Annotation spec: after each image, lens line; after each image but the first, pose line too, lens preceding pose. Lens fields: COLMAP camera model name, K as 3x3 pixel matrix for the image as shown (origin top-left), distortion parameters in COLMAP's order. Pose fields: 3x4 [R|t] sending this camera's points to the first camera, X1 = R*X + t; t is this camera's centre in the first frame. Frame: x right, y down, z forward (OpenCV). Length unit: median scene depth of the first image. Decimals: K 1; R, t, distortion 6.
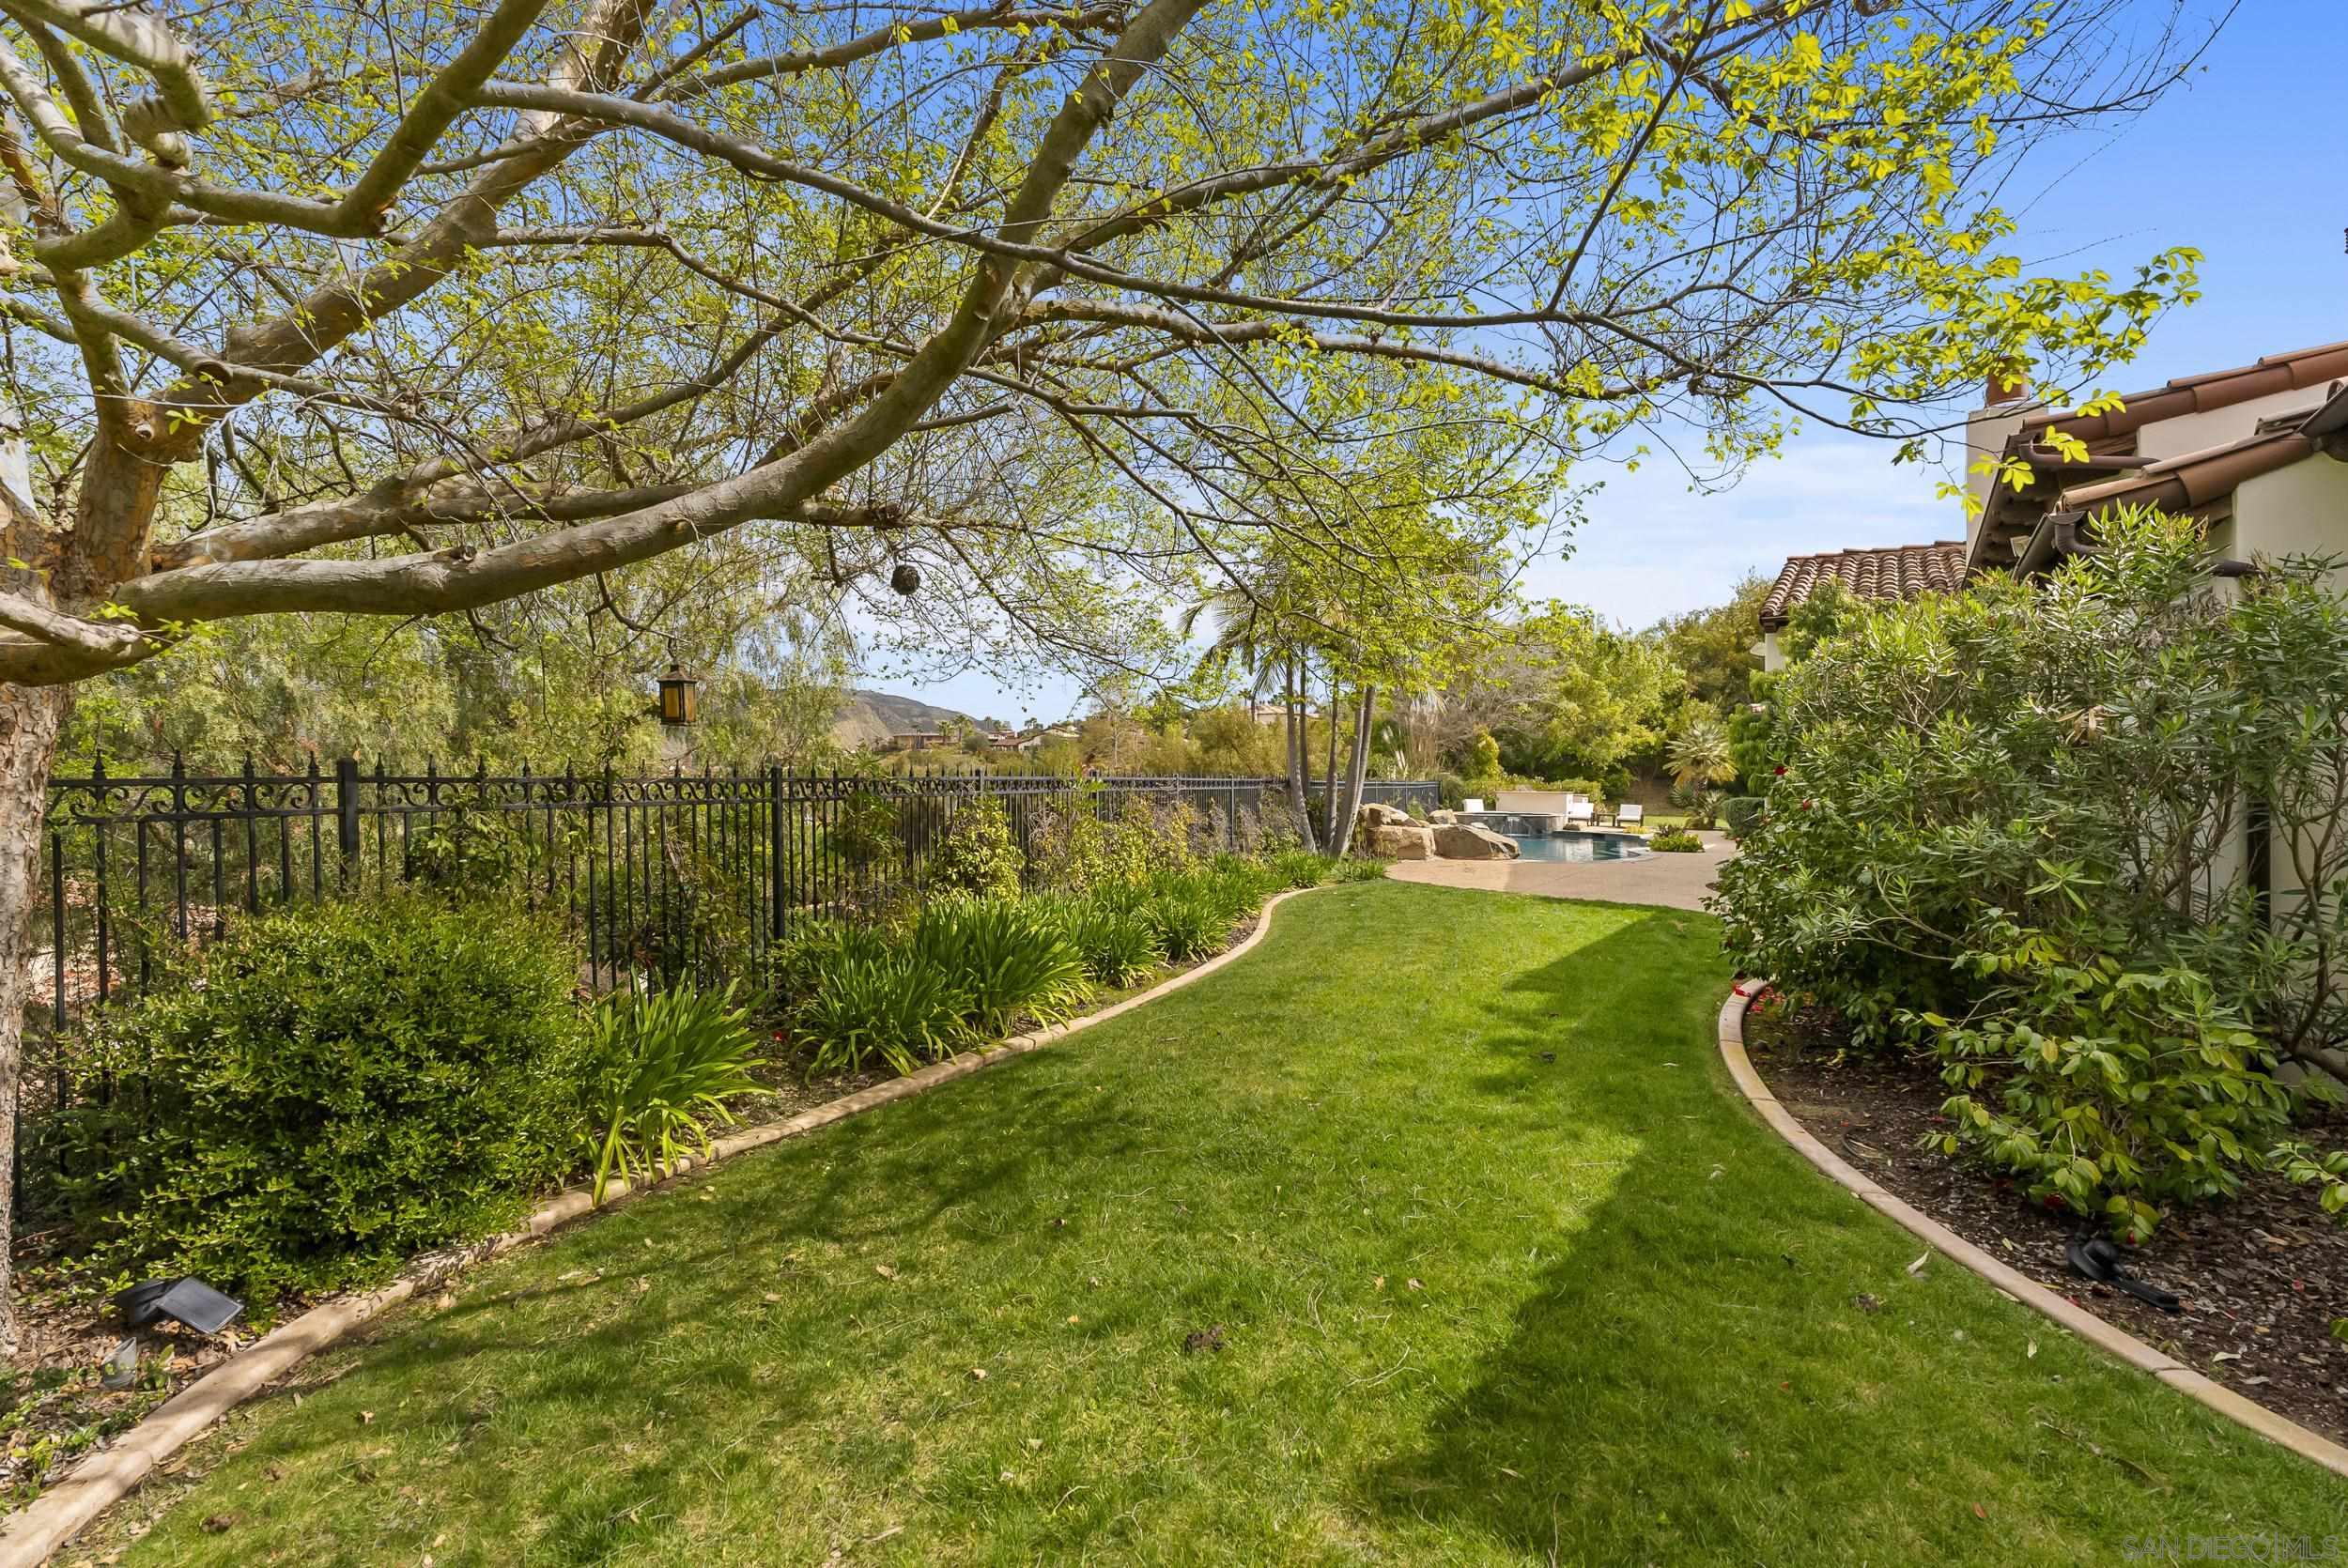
lens RADIAL K [[1064.2, 0, 1177.6], [0, 1064.2, 779.5], [0, 0, 1]] dist [-0.011684, 0.004112]
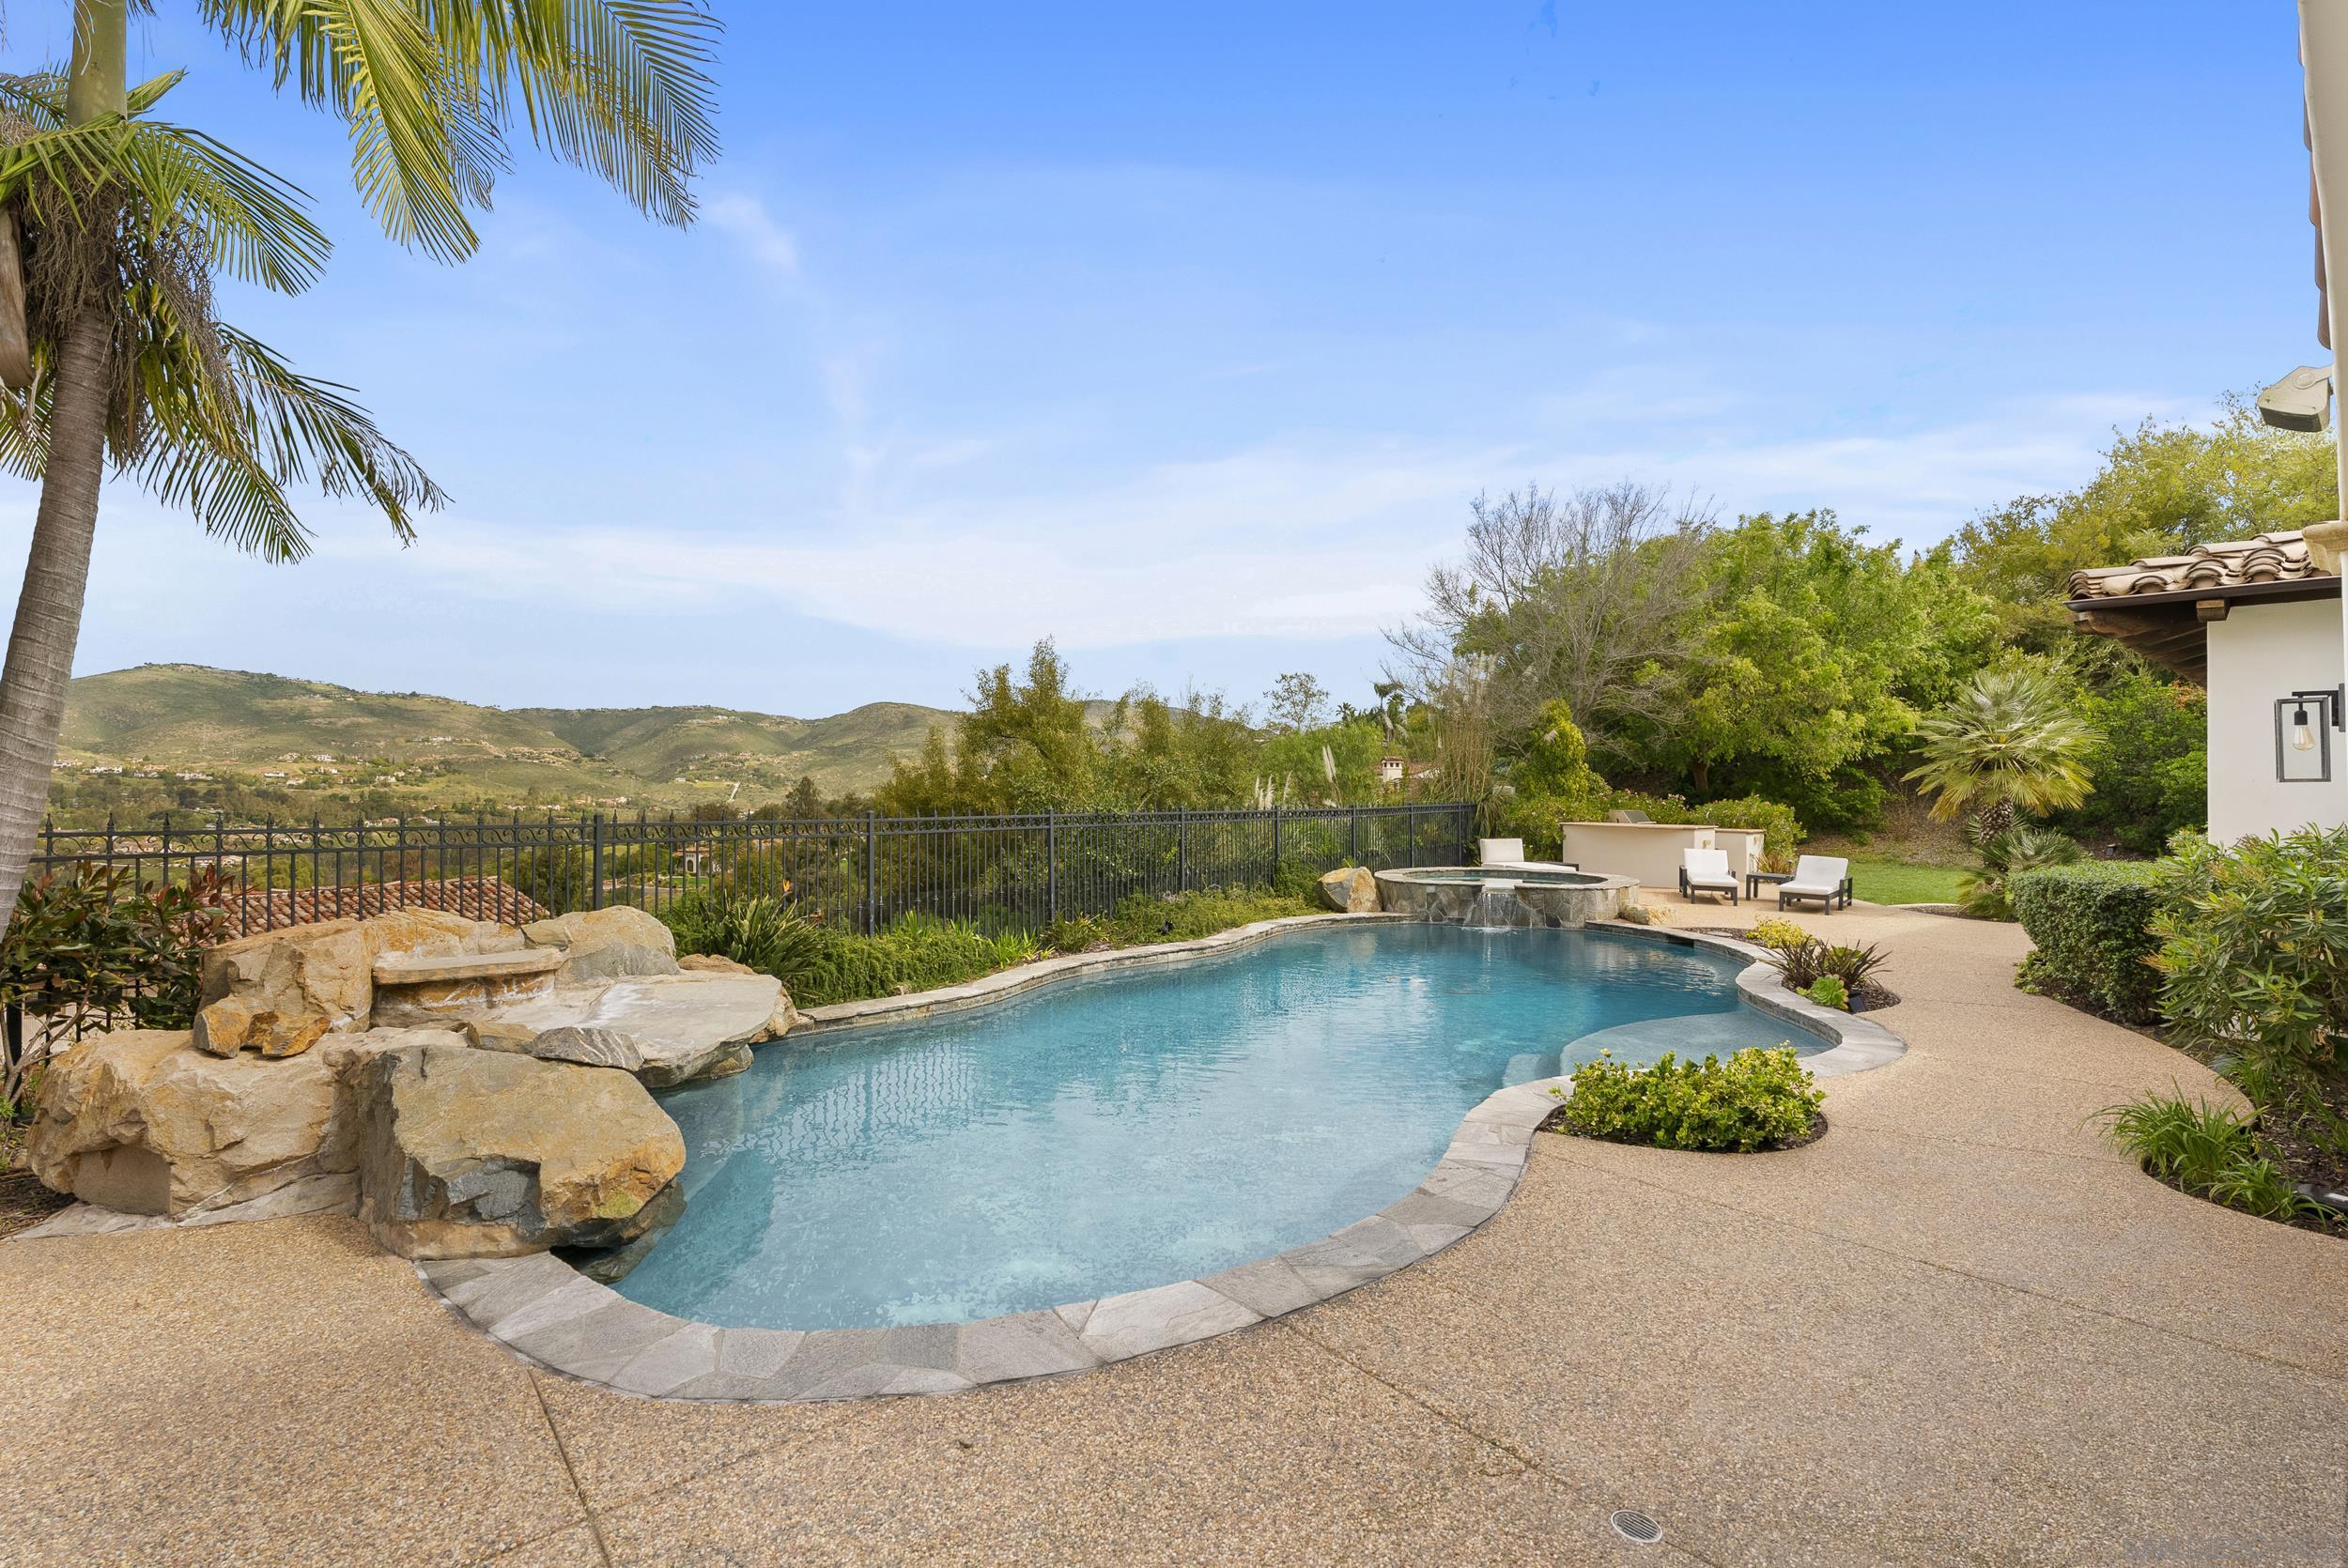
lens RADIAL K [[1064.2, 0, 1171.9], [0, 1064.2, 770.8], [0, 0, 1]] dist [-0.011684, 0.004112]
pose [[0.963802, -0.007597, -0.266511, 0.224681], [0.002217, 0.999788, -0.020480, -0.003443], [0.266610, 0.019148, 0.963614, 0.381914]]
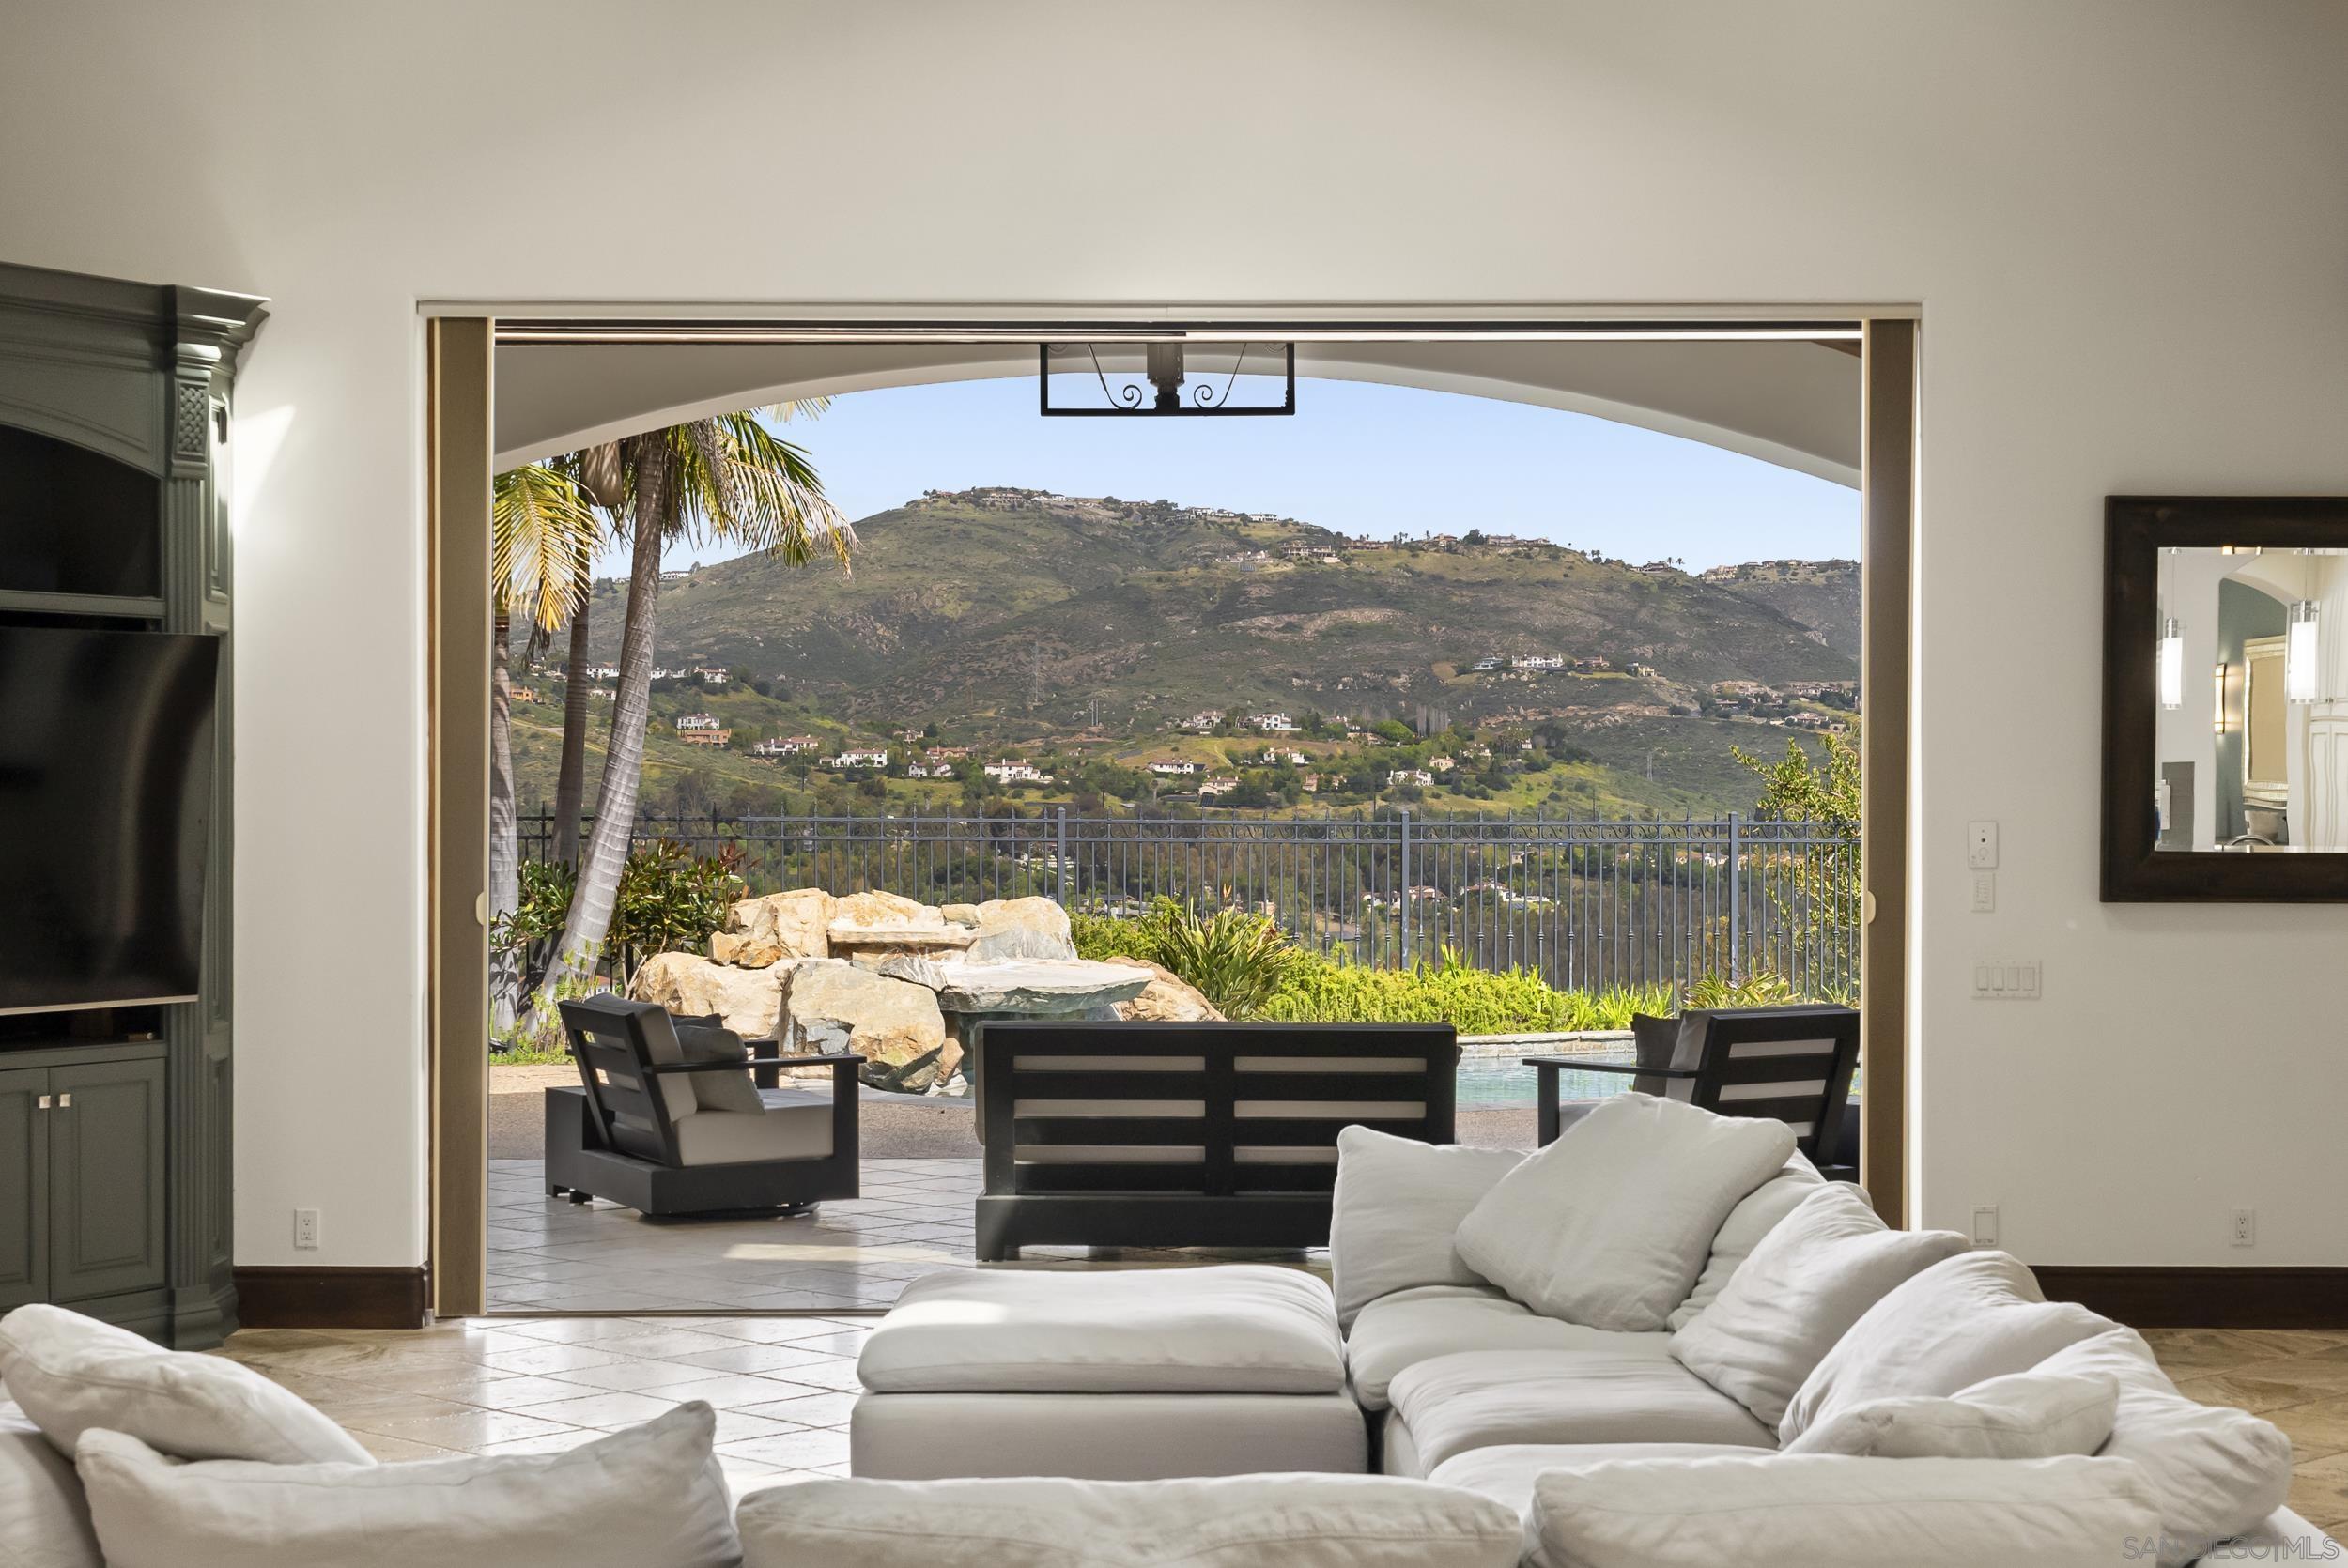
lens RADIAL K [[3815.3, 0, 1152.0], [0, 3815.3, 787.4], [0, 0, 1]] dist [0.074913, 0.000000]
pose [[0.552204, -0.008098, -0.833670, 0.674564], [0.000476, 0.999956, -0.009398, 0.003562], [0.833709, 0.004793, 0.552183, 0.171000]]
